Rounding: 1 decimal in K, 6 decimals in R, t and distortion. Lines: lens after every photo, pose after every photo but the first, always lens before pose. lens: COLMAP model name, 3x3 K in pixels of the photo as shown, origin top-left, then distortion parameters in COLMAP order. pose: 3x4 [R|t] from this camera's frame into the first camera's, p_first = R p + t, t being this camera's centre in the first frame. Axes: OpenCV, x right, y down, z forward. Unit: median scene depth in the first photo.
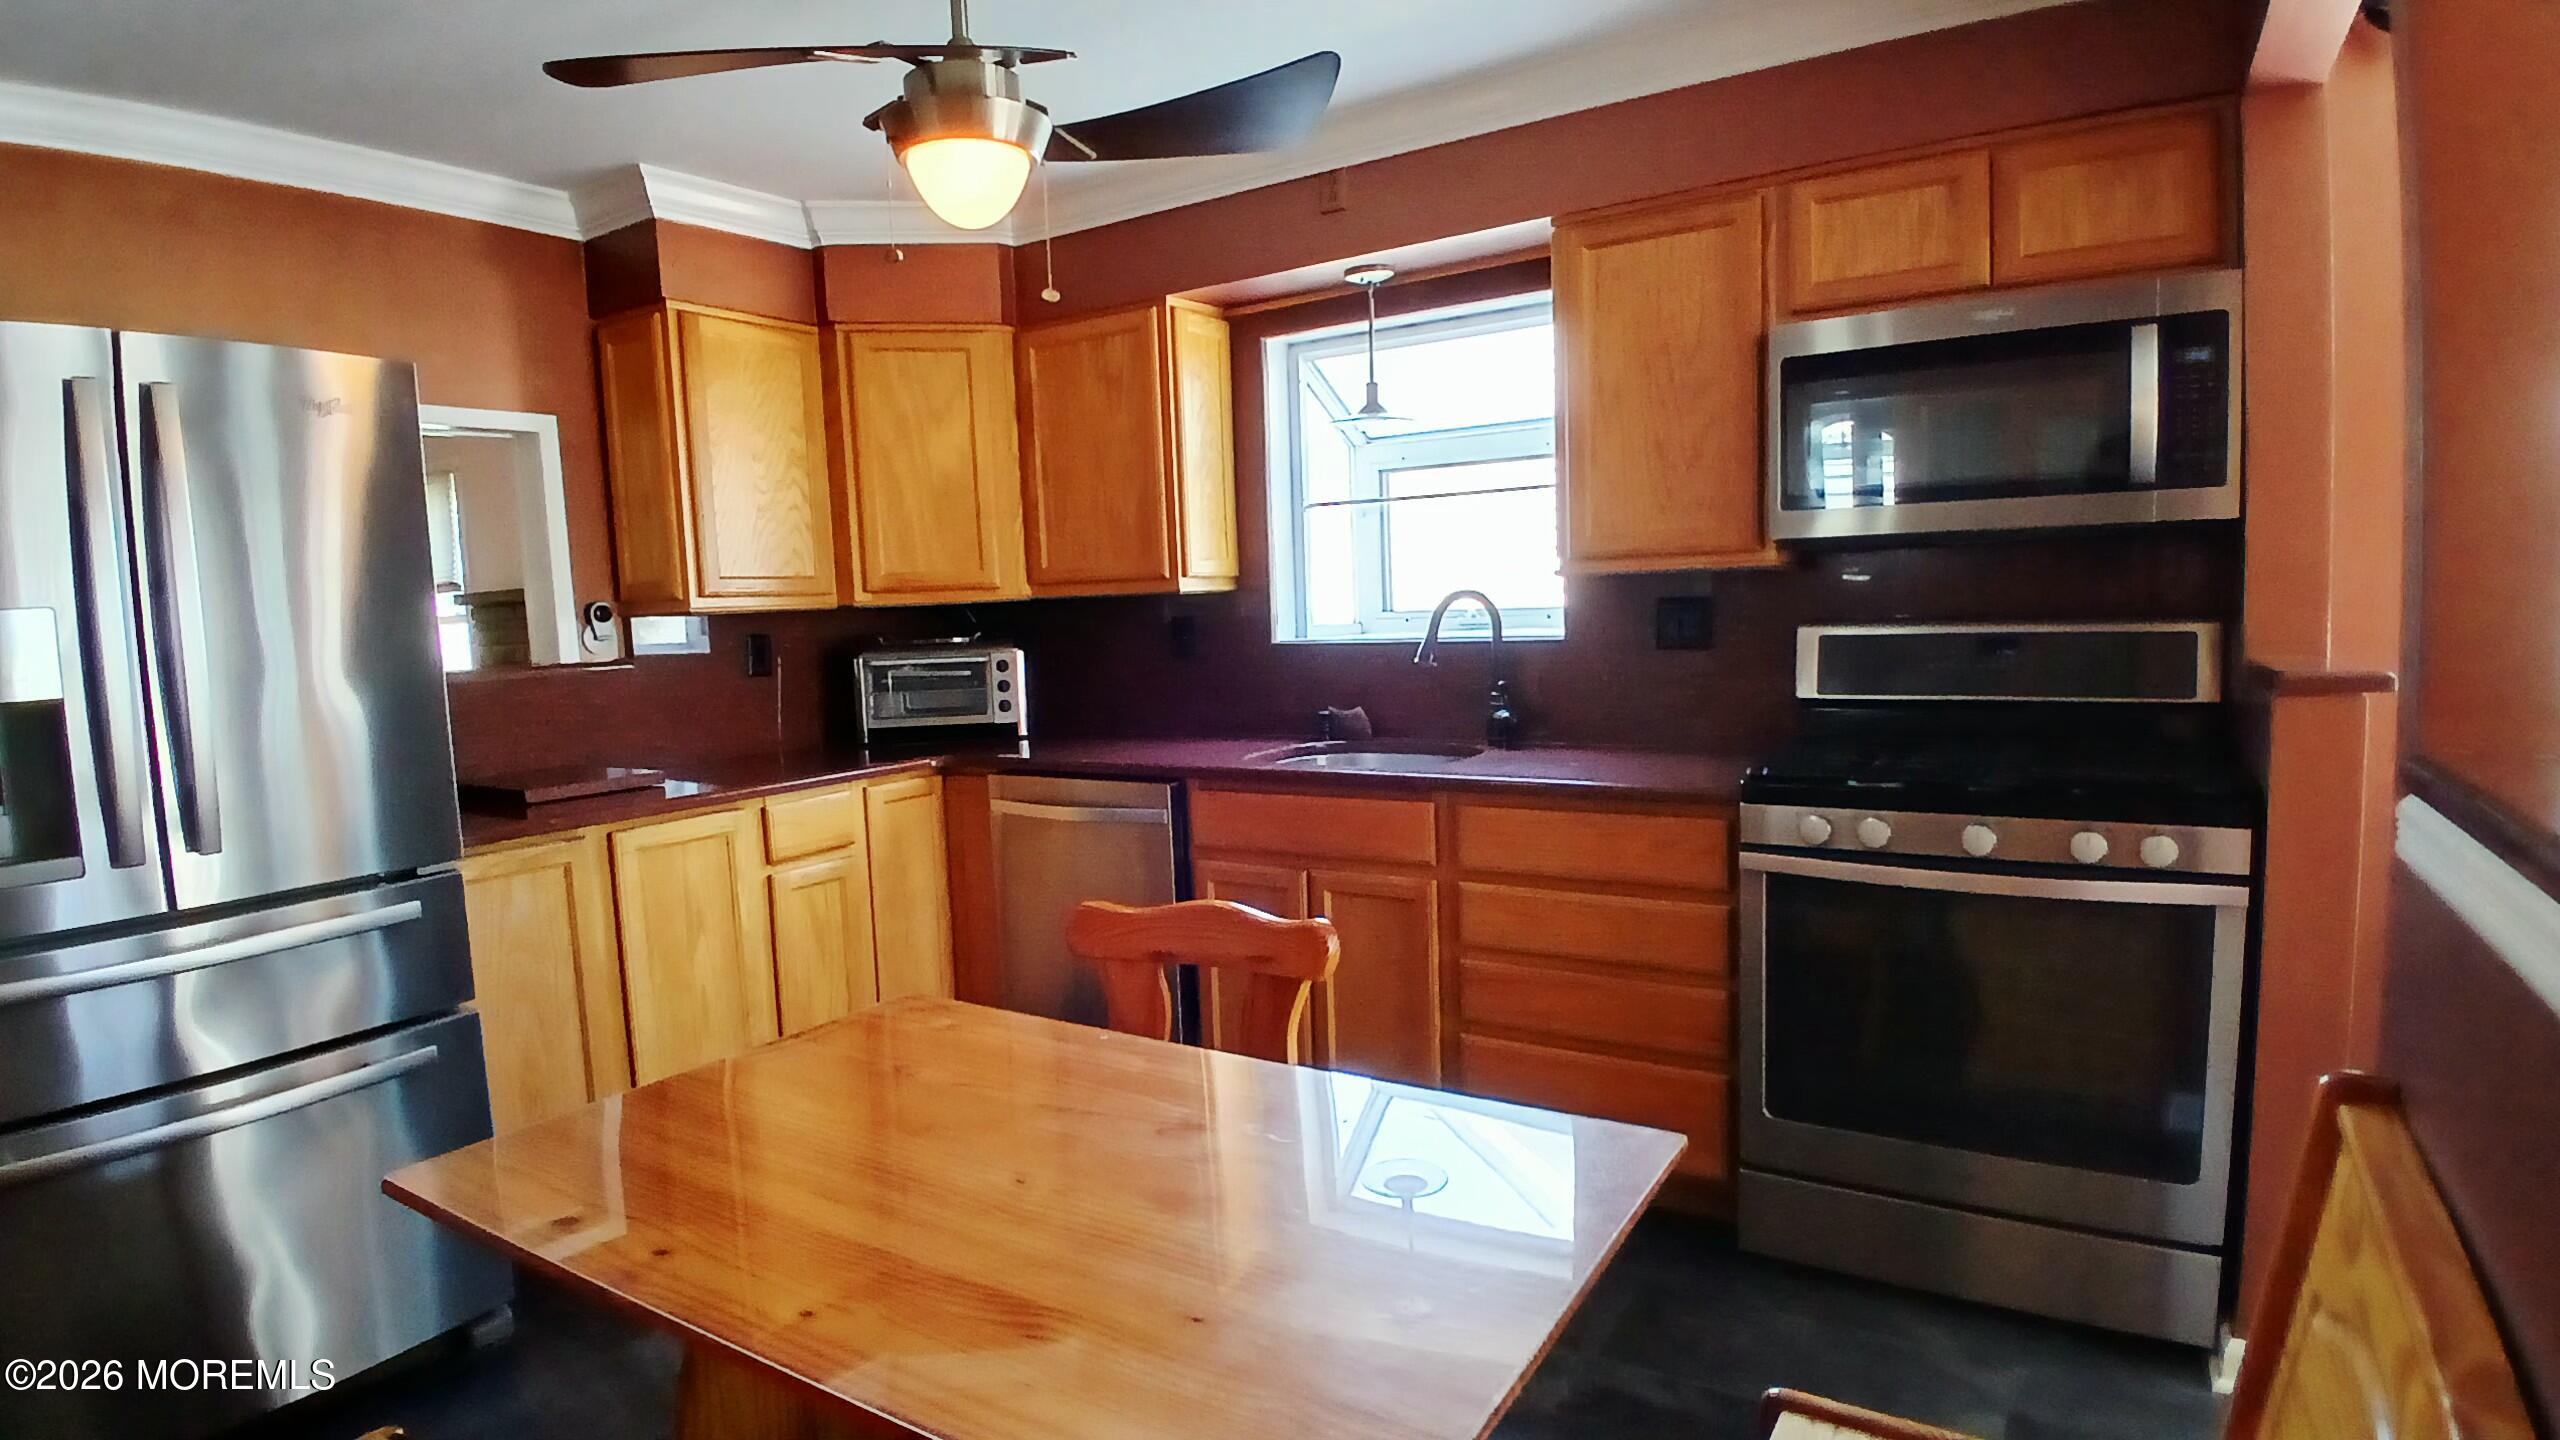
lens RADIAL K [[1305.1, 0, 1263.6], [0, 1305.1, 723.4], [0, 0, 1]] dist [-0.038295, -0.000684]
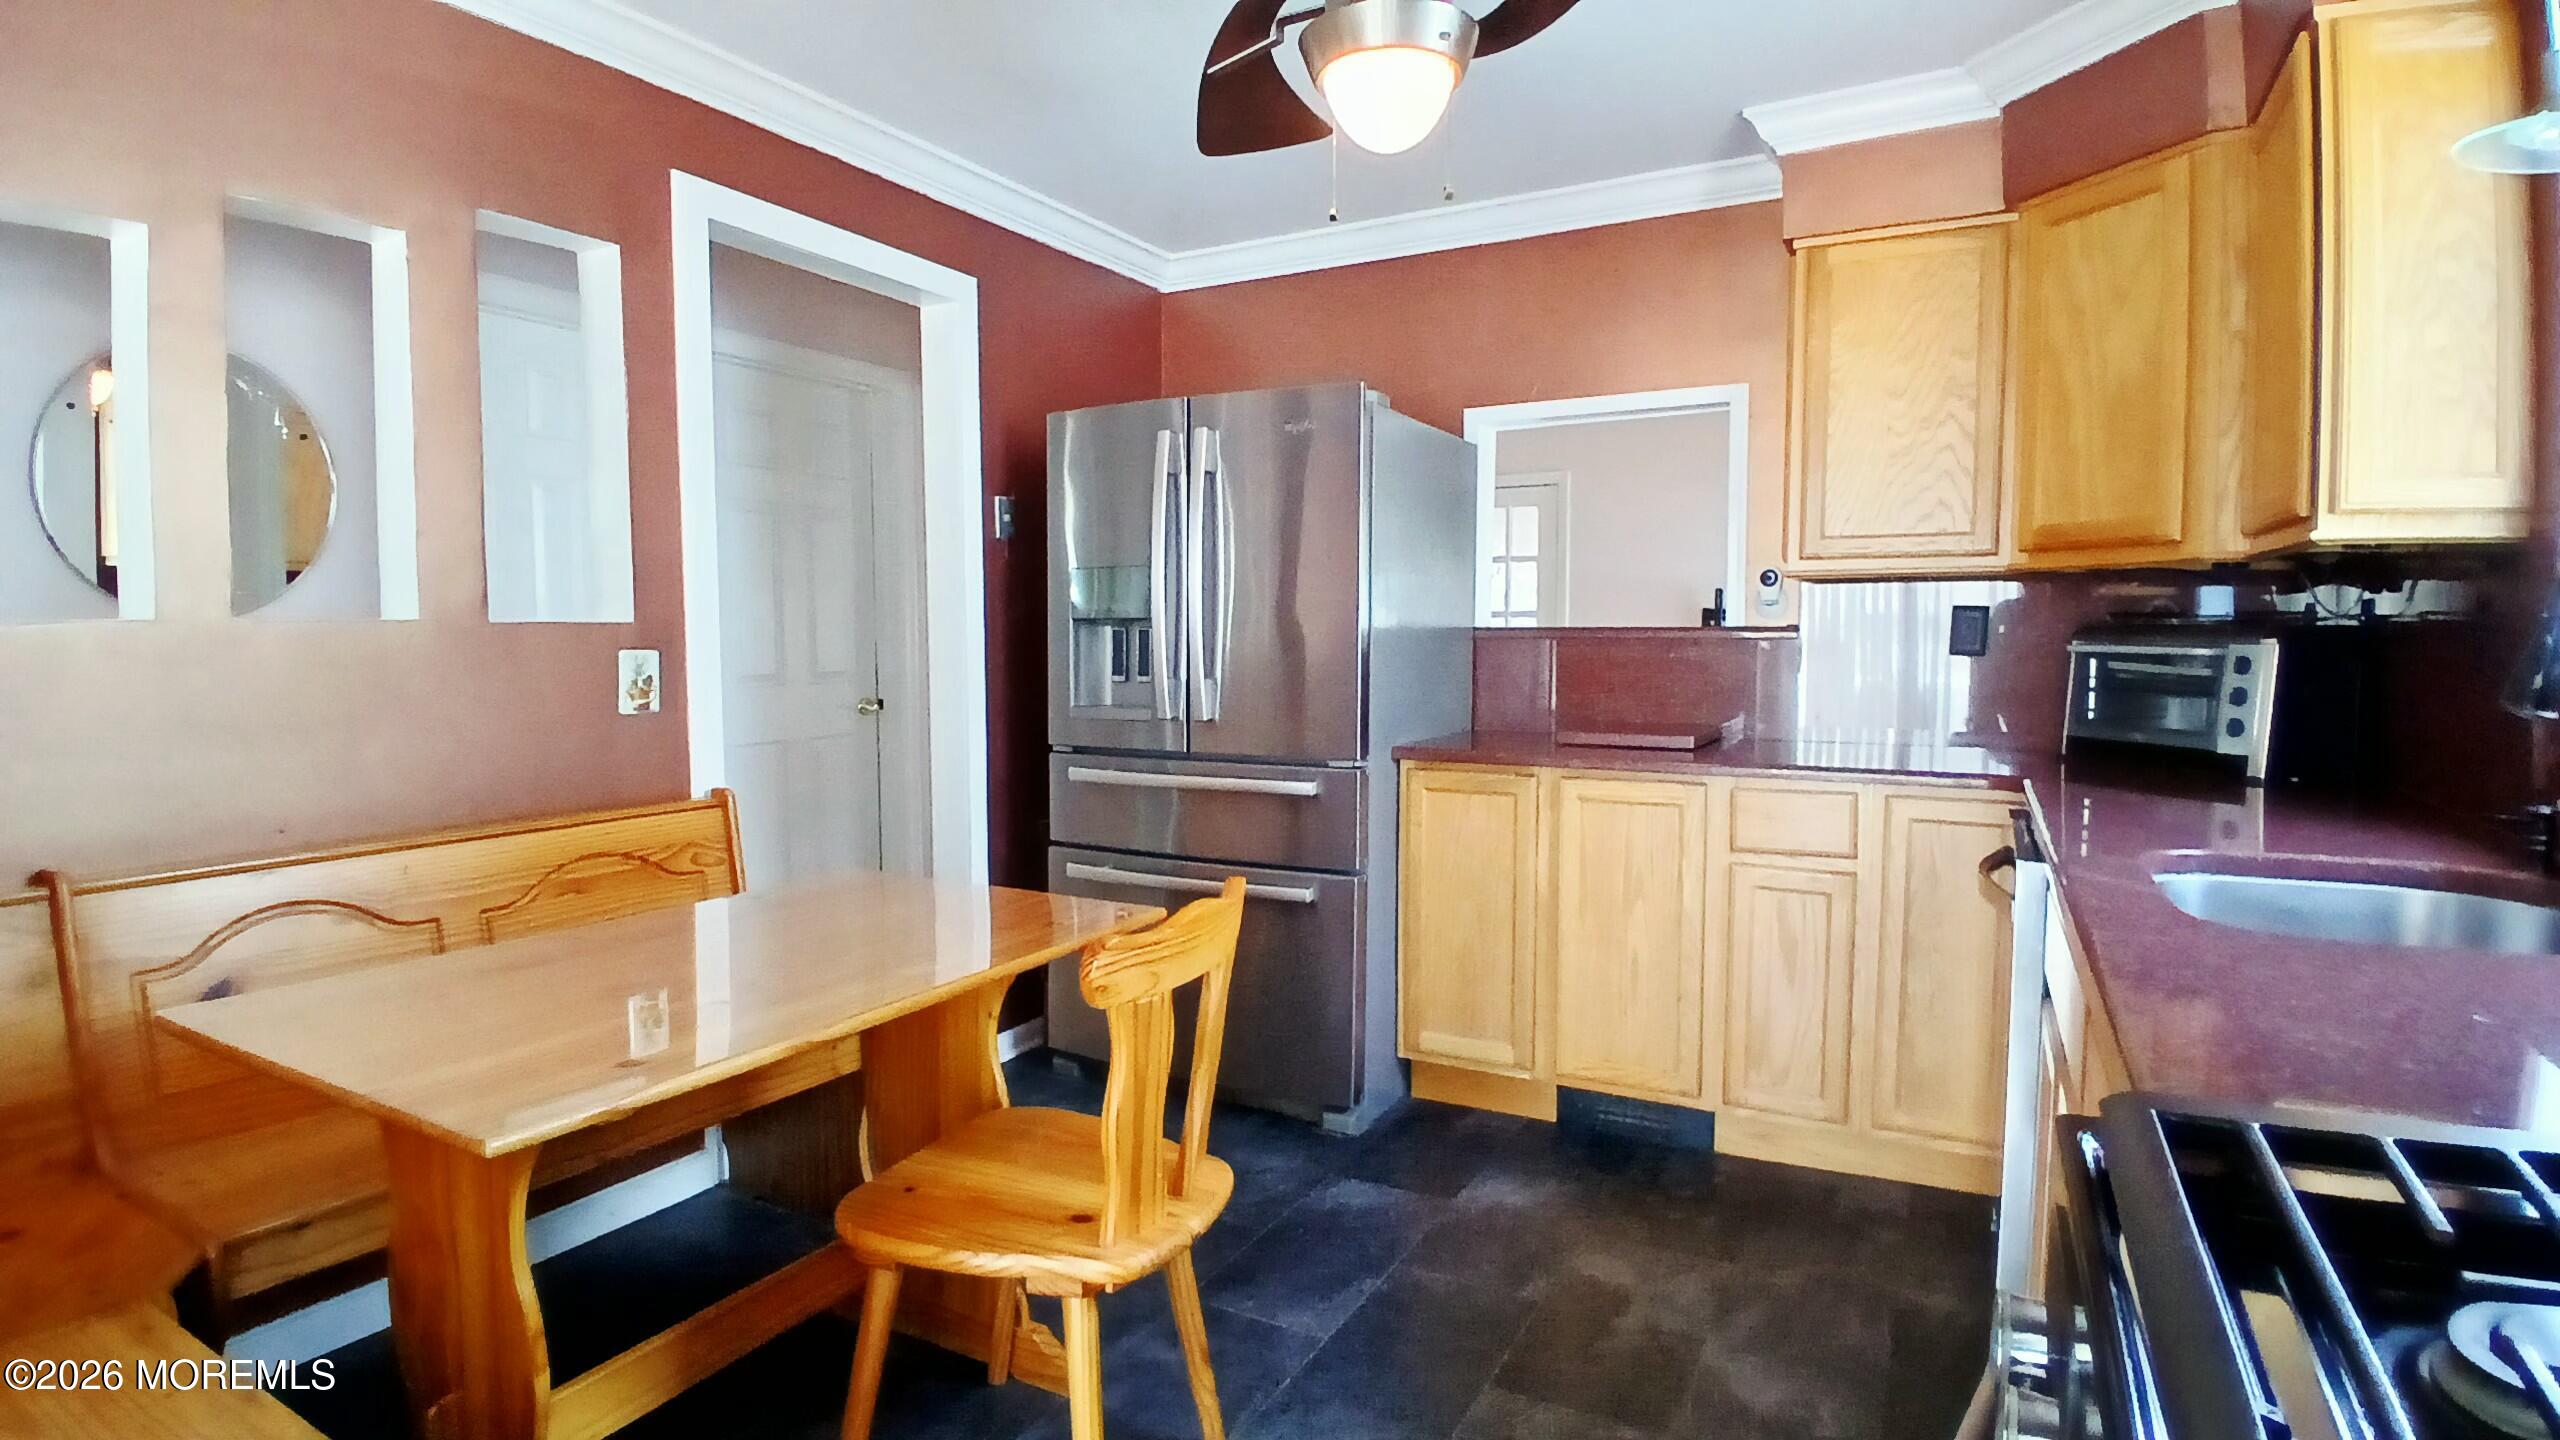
lens RADIAL K [[1305.1, 0, 1263.6], [0, 1305.1, 723.4], [0, 0, 1]] dist [-0.038295, -0.000684]
pose [[0.072848, 0.109413, -0.991323, 0.426141], [-0.097735, 0.989963, 0.102080, -0.036268], [0.992543, 0.089451, 0.082811, 0.523466]]
